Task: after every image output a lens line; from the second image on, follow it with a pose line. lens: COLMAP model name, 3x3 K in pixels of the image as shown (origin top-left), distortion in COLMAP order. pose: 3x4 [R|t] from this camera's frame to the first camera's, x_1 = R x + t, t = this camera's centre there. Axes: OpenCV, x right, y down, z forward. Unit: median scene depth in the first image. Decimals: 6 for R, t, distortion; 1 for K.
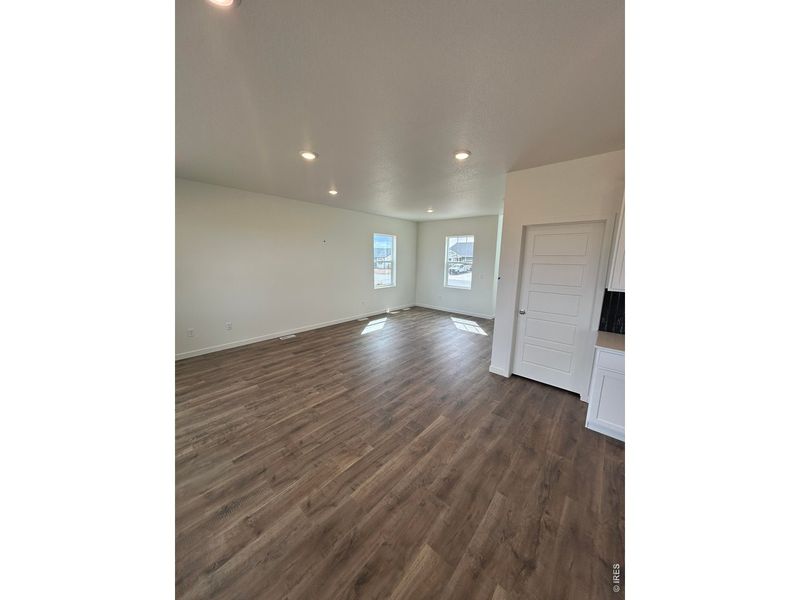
lens RADIAL K [[243.0, 0, 400.0], [0, 243.0, 300.0], [0, 0, 1]] dist [0.000265, 0.000020]
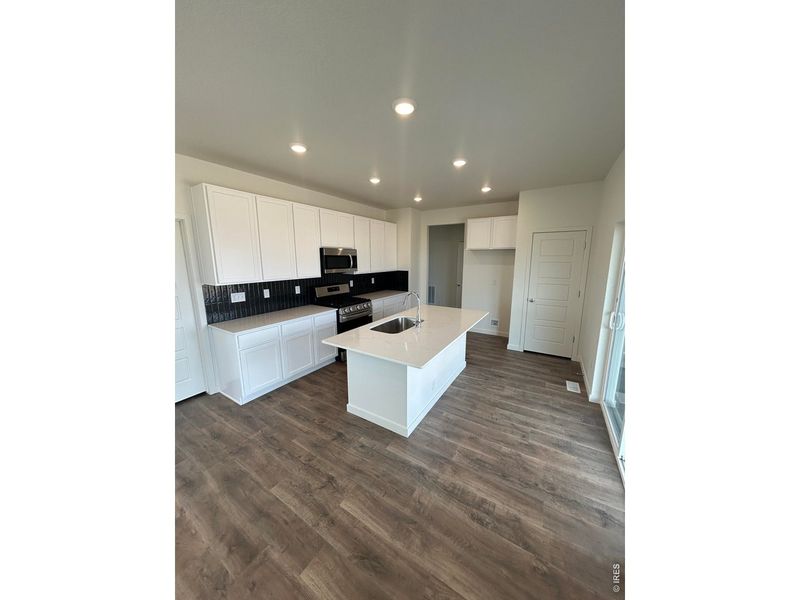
lens RADIAL K [[243.0, 0, 400.0], [0, 243.0, 300.0], [0, 0, 1]] dist [0.000265, 0.000020]
pose [[-0.166254, -0.185552, 0.968468, -0.478338], [0.178484, 0.960251, 0.214618, -0.080768], [-0.969795, 0.208537, -0.126527, 0.405940]]
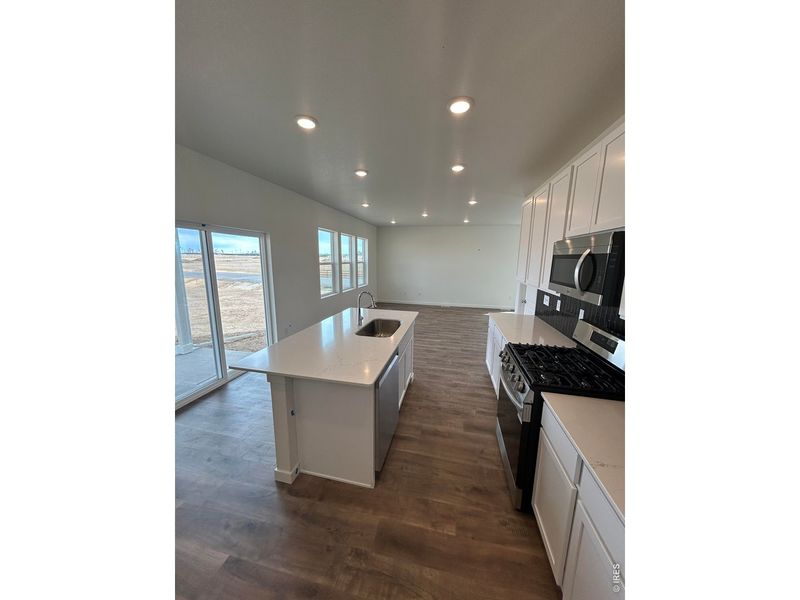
lens RADIAL K [[243.0, 0, 400.0], [0, 243.0, 300.0], [0, 0, 1]] dist [0.000265, 0.000020]
pose [[0.490164, 0.141769, -0.860024, 2.233180], [-0.162774, 0.984215, 0.069469, 0.101286], [0.856296, 0.105938, 0.505503, -0.400444]]
